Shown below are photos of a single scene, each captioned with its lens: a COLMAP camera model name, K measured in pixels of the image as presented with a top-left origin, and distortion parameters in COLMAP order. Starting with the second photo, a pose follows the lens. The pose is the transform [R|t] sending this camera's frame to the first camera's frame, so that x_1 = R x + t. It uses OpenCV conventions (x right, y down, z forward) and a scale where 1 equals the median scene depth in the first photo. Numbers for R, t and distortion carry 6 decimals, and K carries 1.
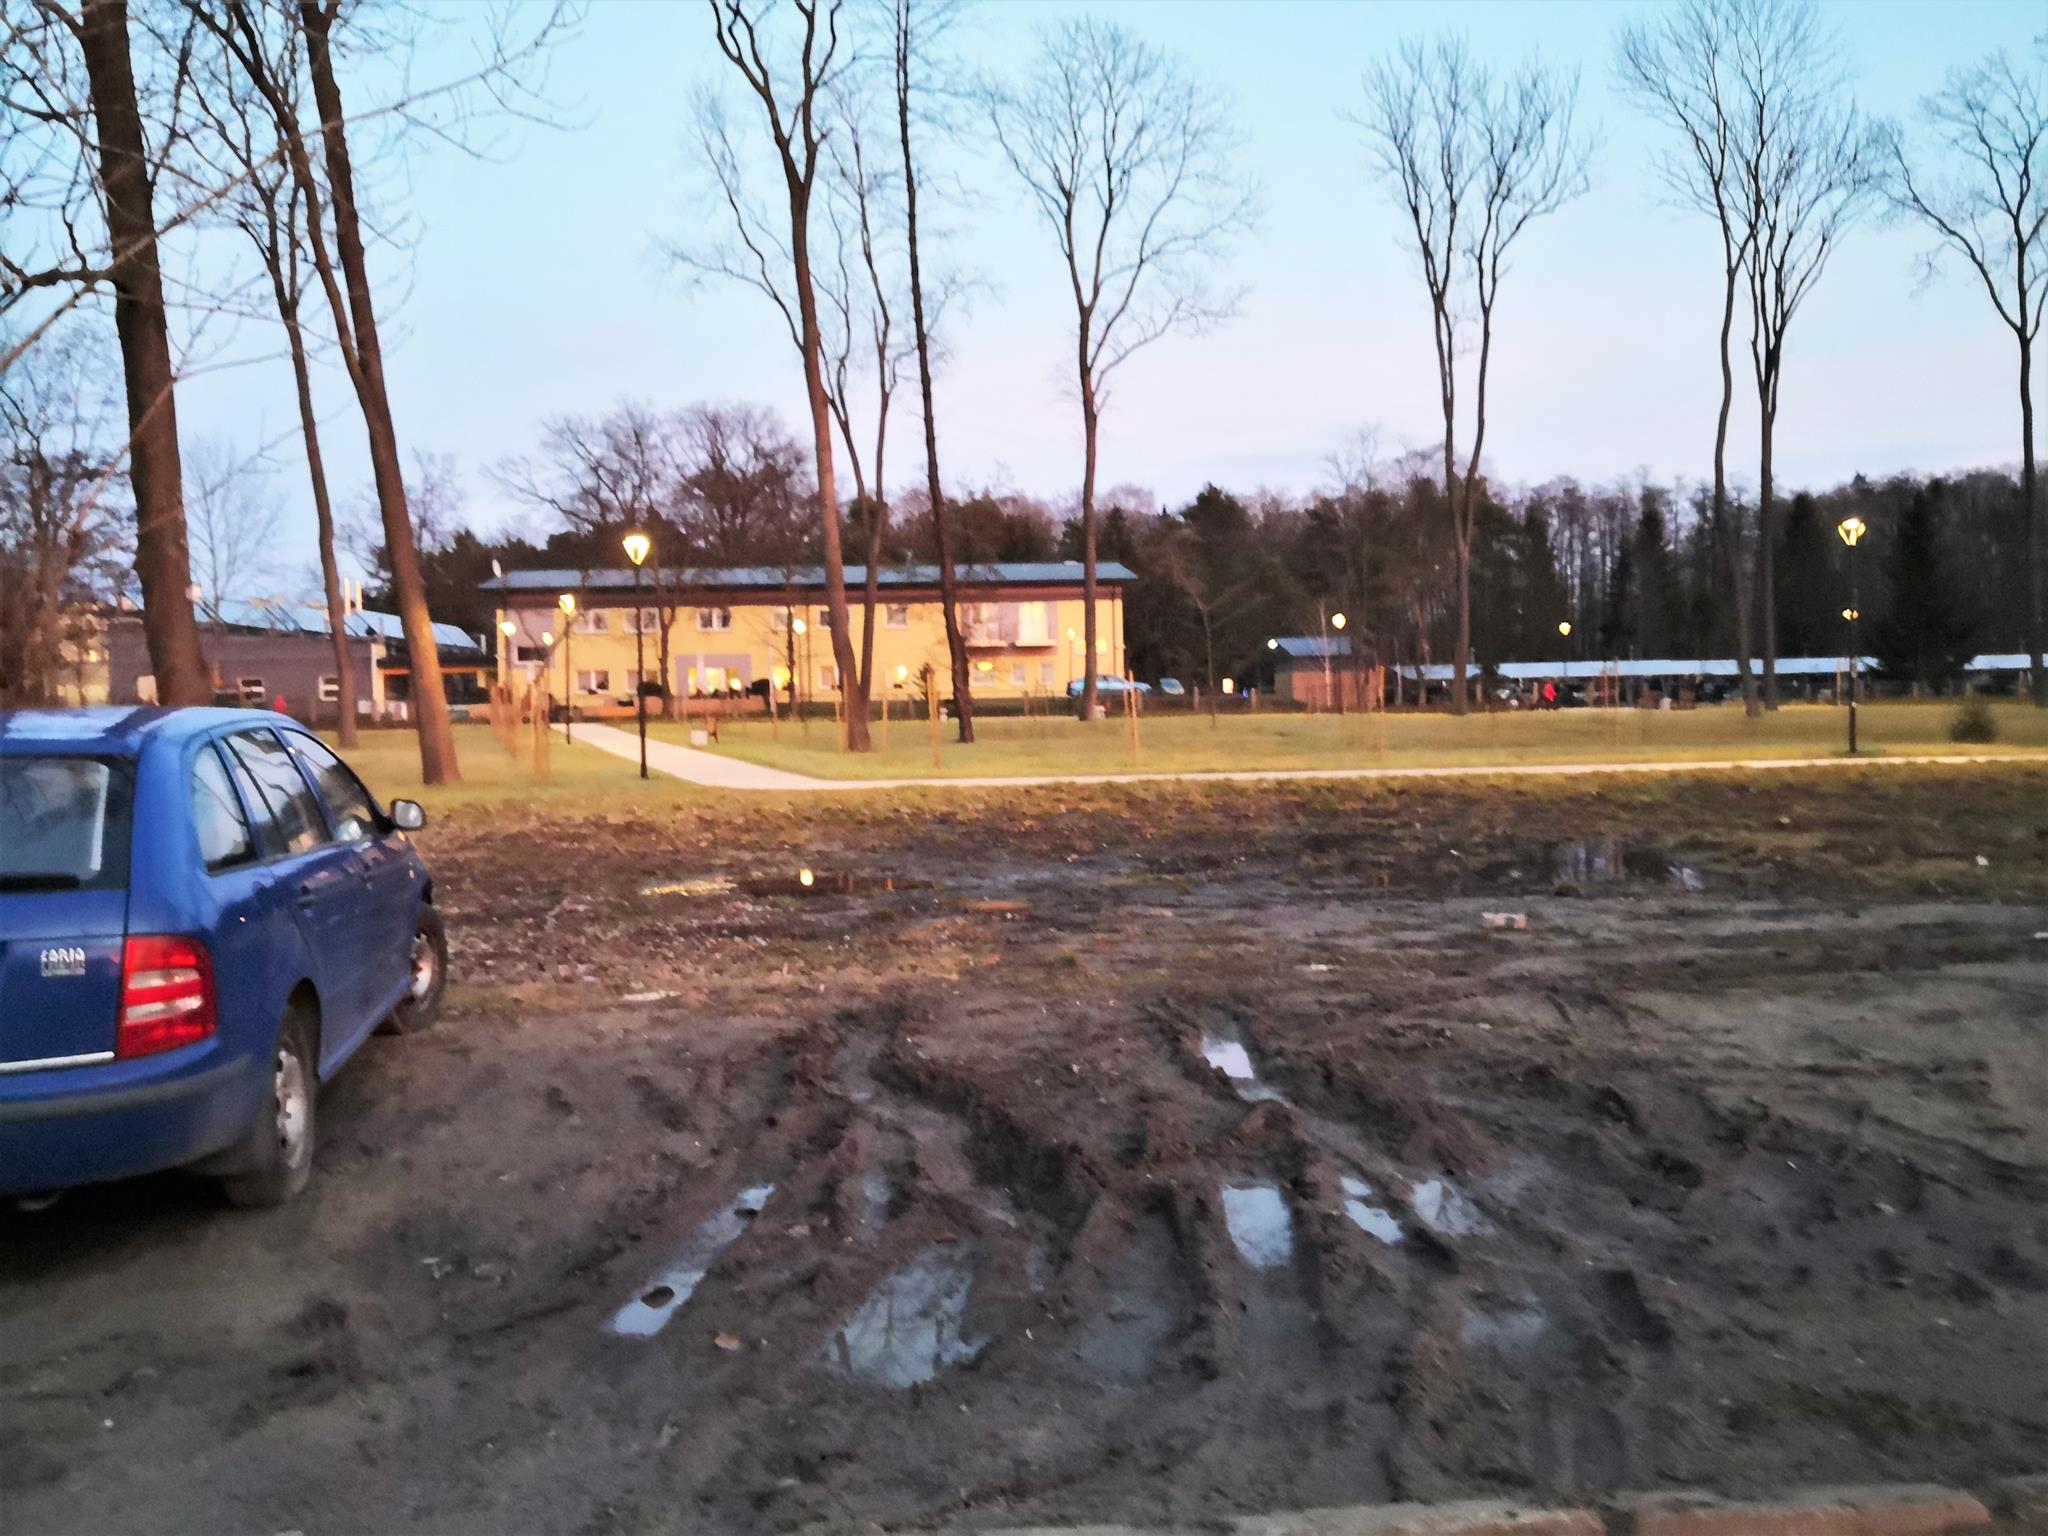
lens RADIAL K [[1587.1, 0, 1021.4], [0, 1587.1, 767.6], [0, 0, 1]] dist [-0.007465, -0.011540]
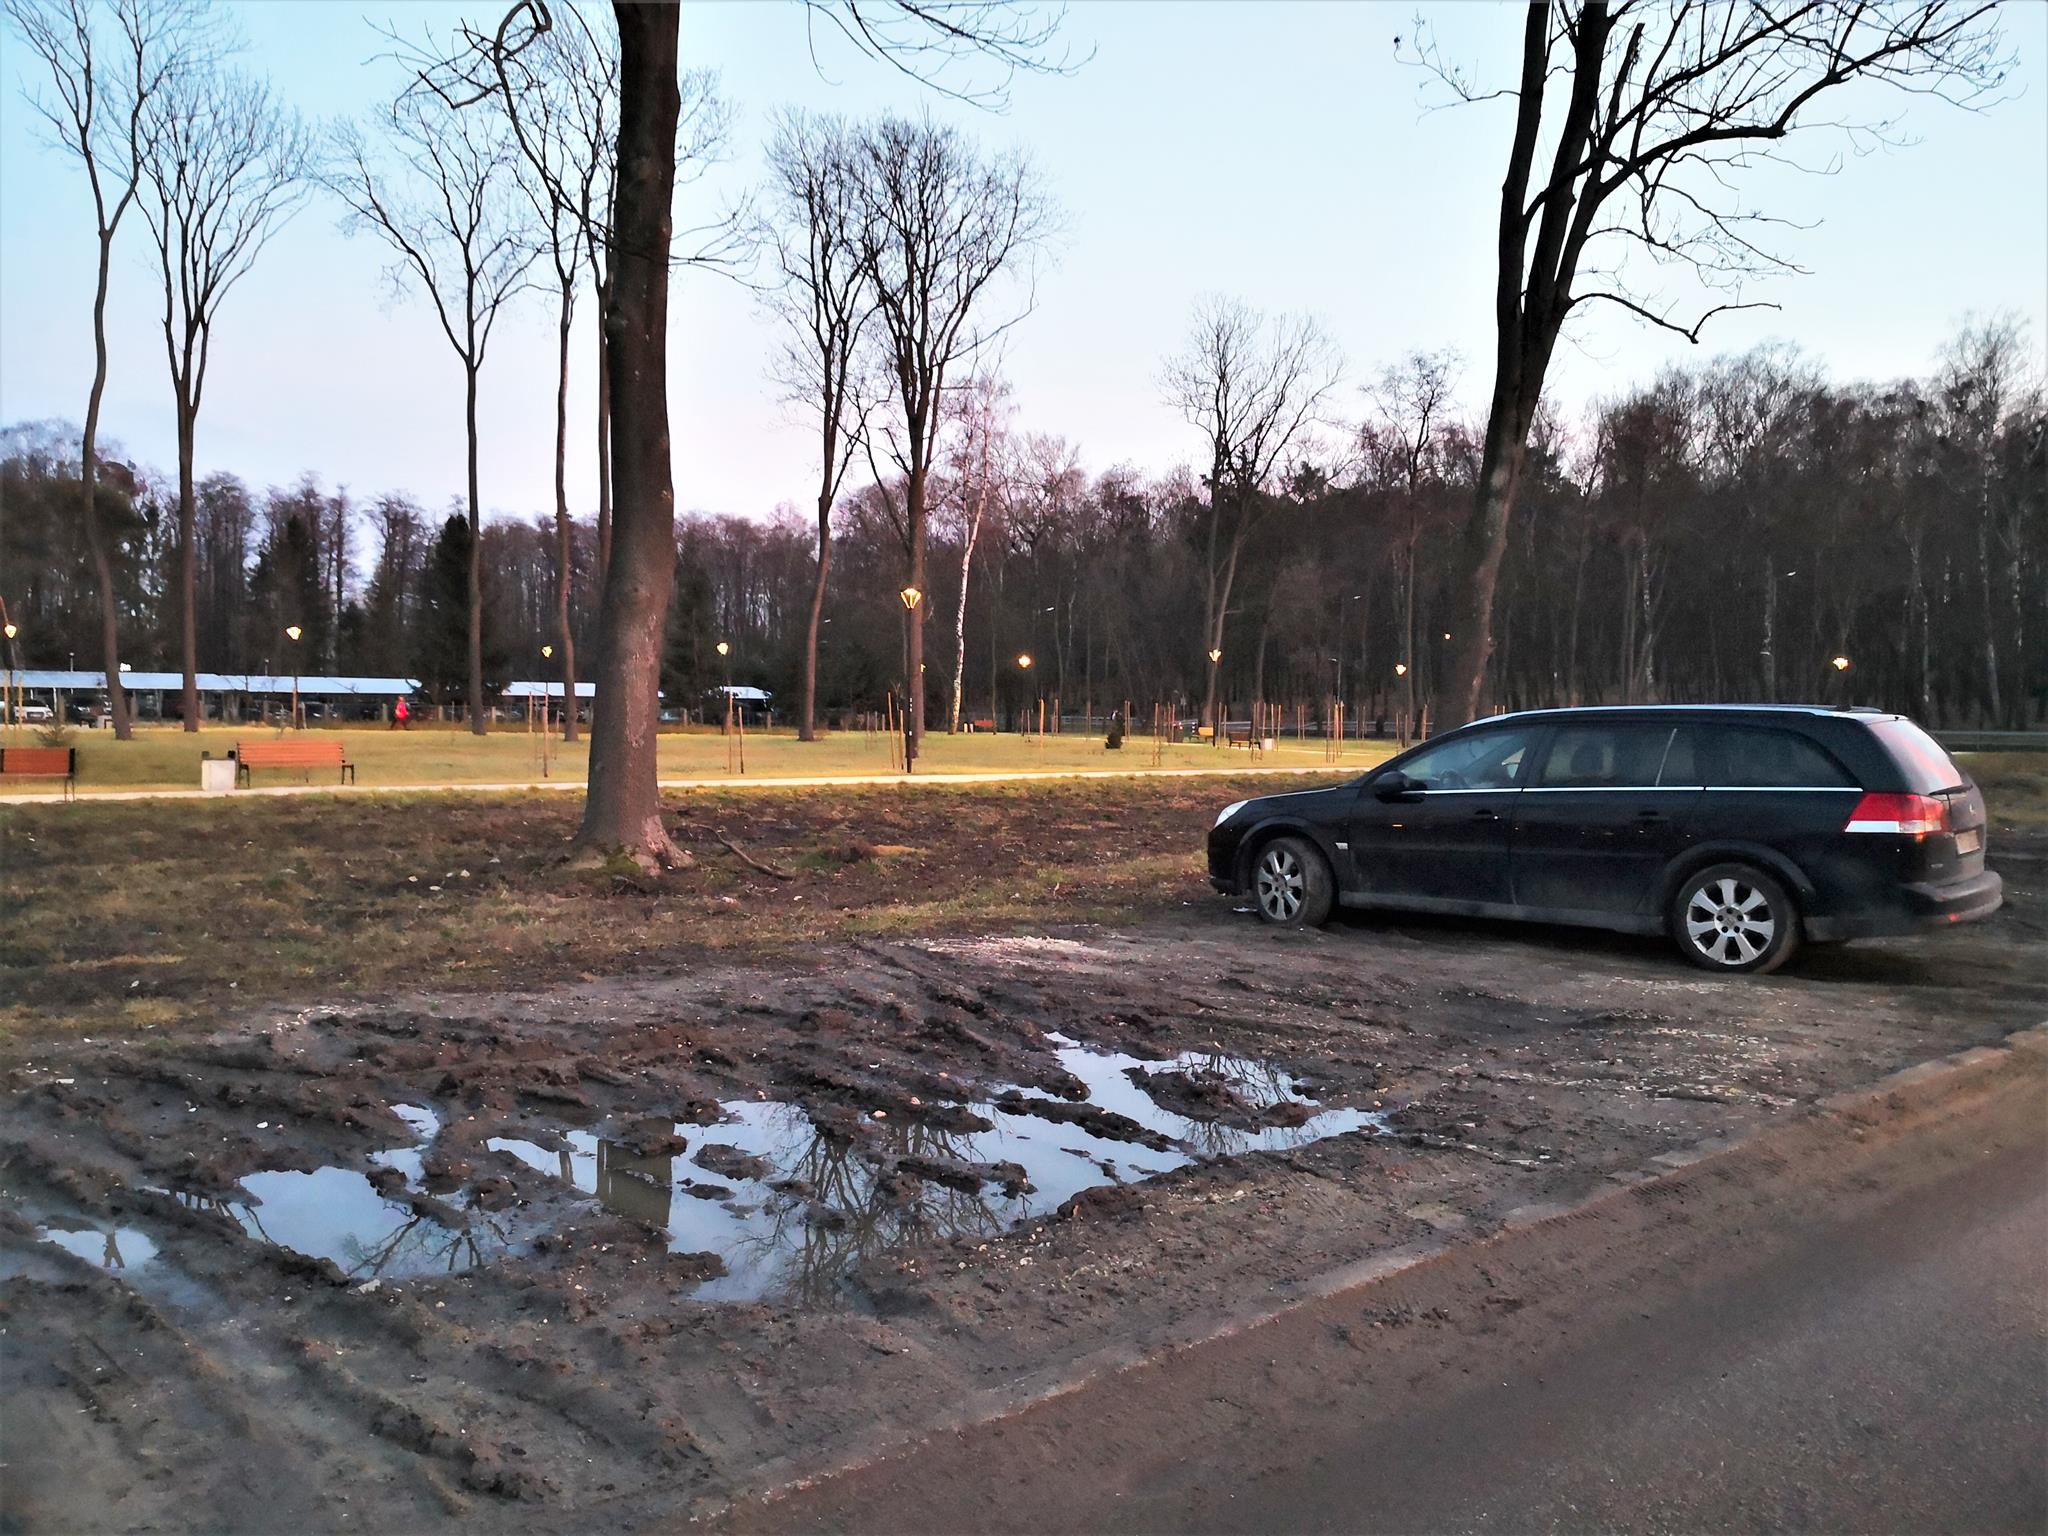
lens RADIAL K [[1587.1, 0, 1020.4], [0, 1587.1, 769.1], [0, 0, 1]] dist [-0.007465, -0.011540]
pose [[0.784924, 0.008633, 0.619533, 0.220396], [-0.001569, 0.999927, -0.011946, -0.002855], [-0.619591, 0.008404, 0.784880, -0.007334]]
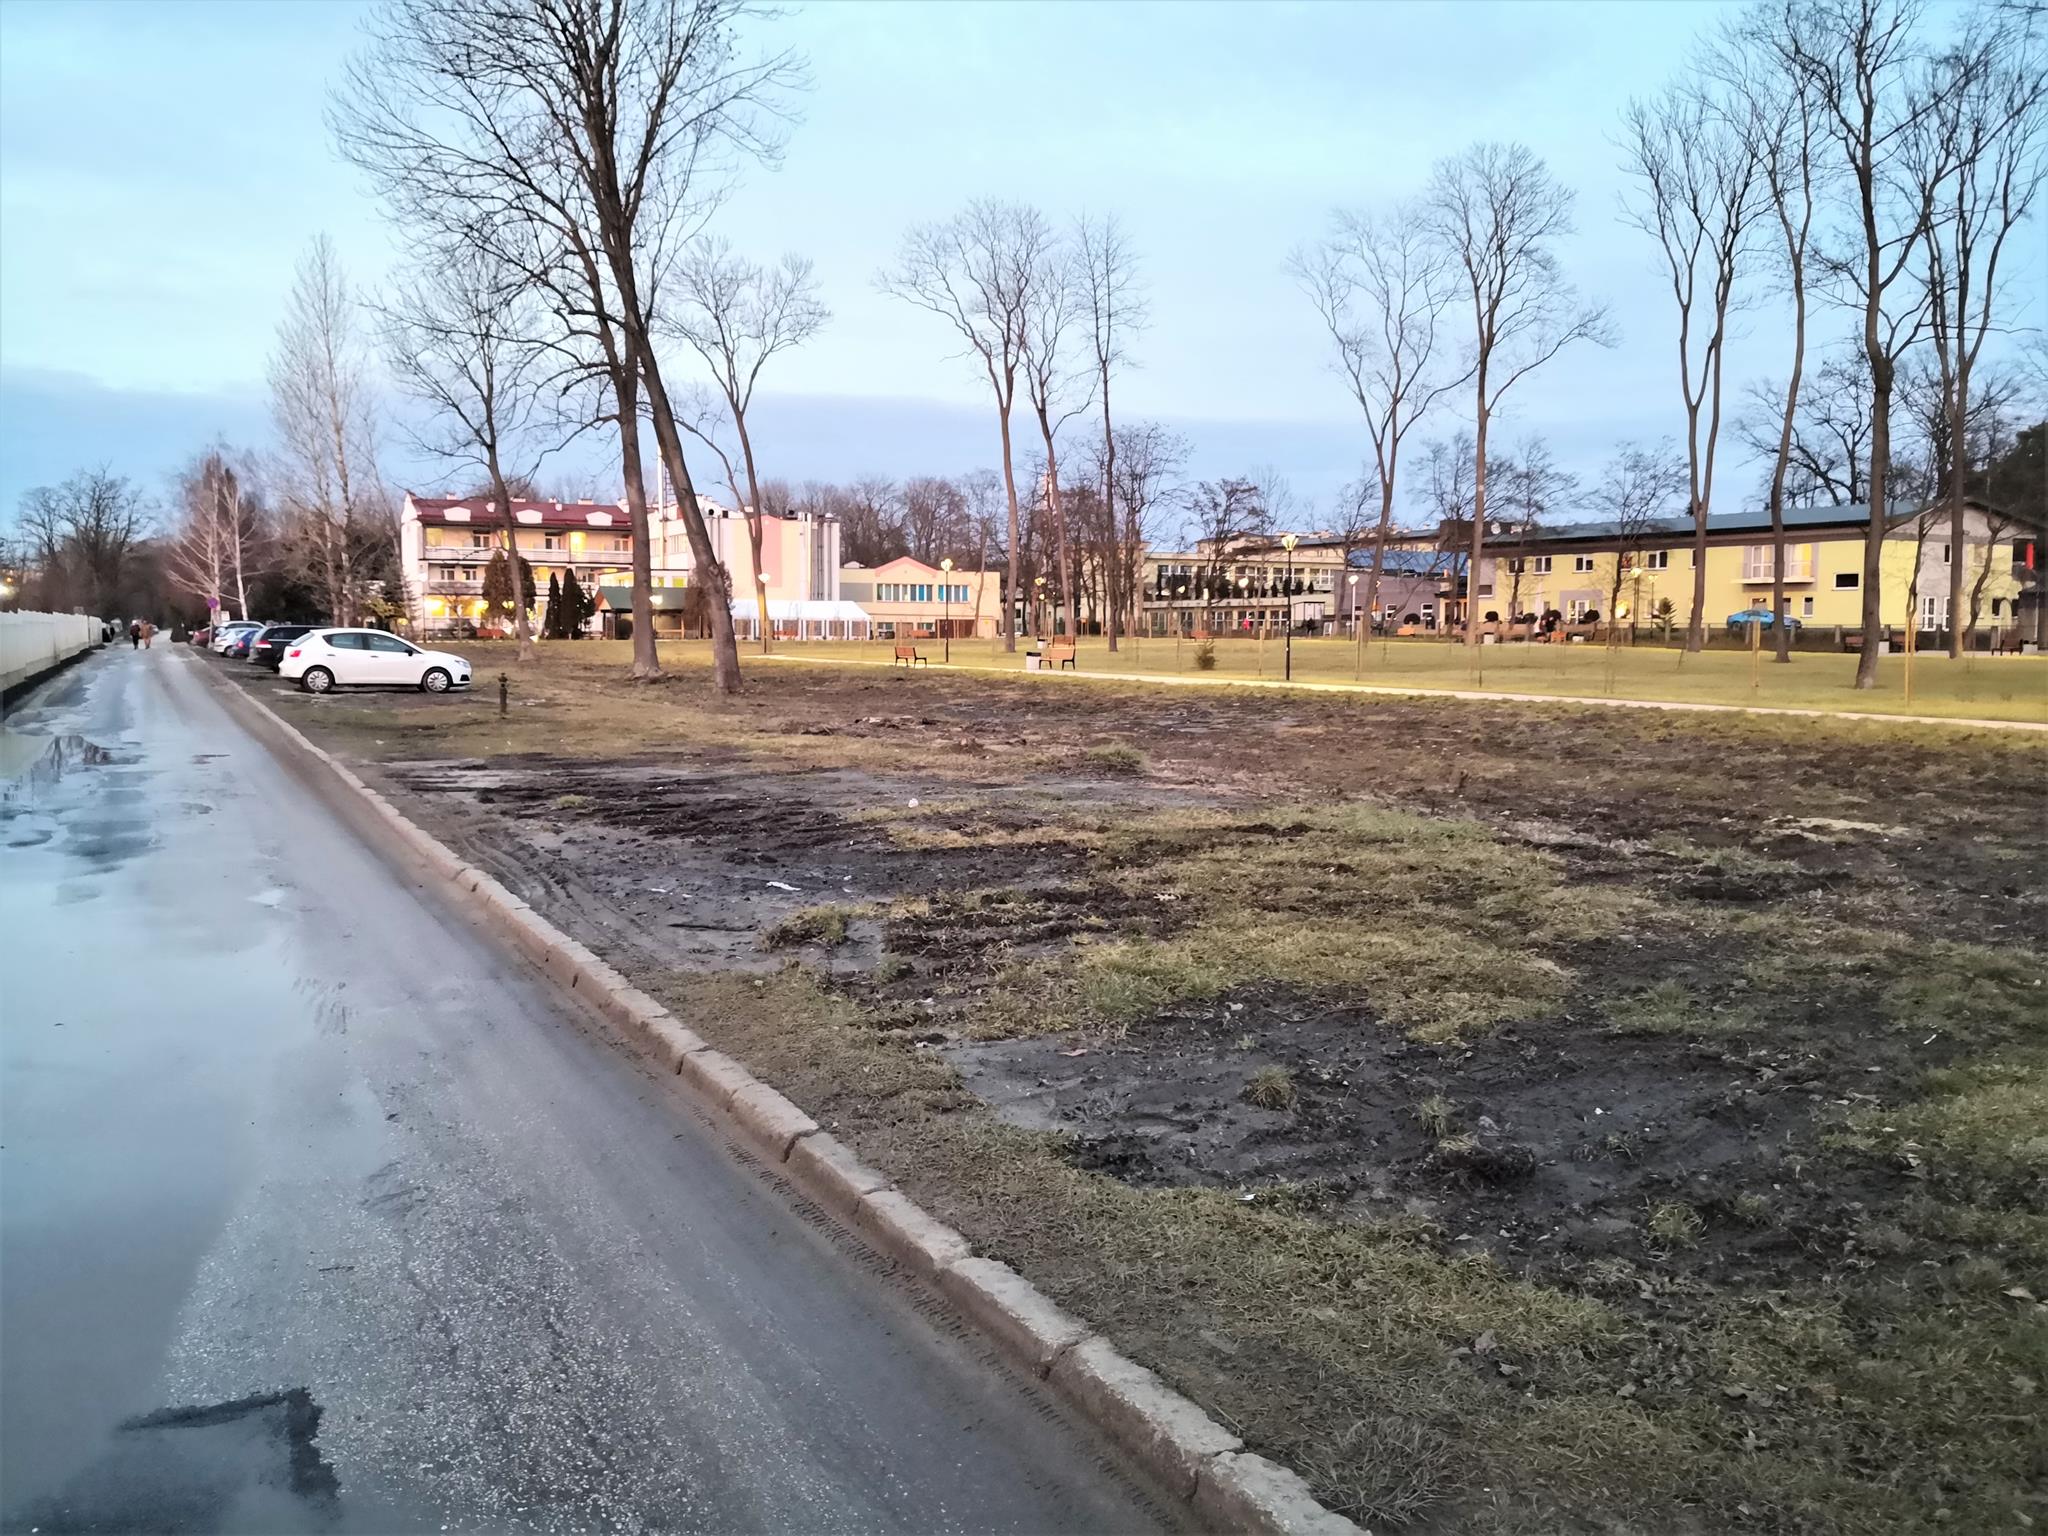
lens RADIAL K [[1587.1, 0, 1020.2], [0, 1587.1, 768.4], [0, 0, 1]] dist [-0.007465, -0.011540]
pose [[0.337600, 0.116375, -0.934068, 0.910139], [-0.055352, 0.993065, 0.103719, -0.035667], [0.939661, 0.016687, 0.341700, 0.121374]]
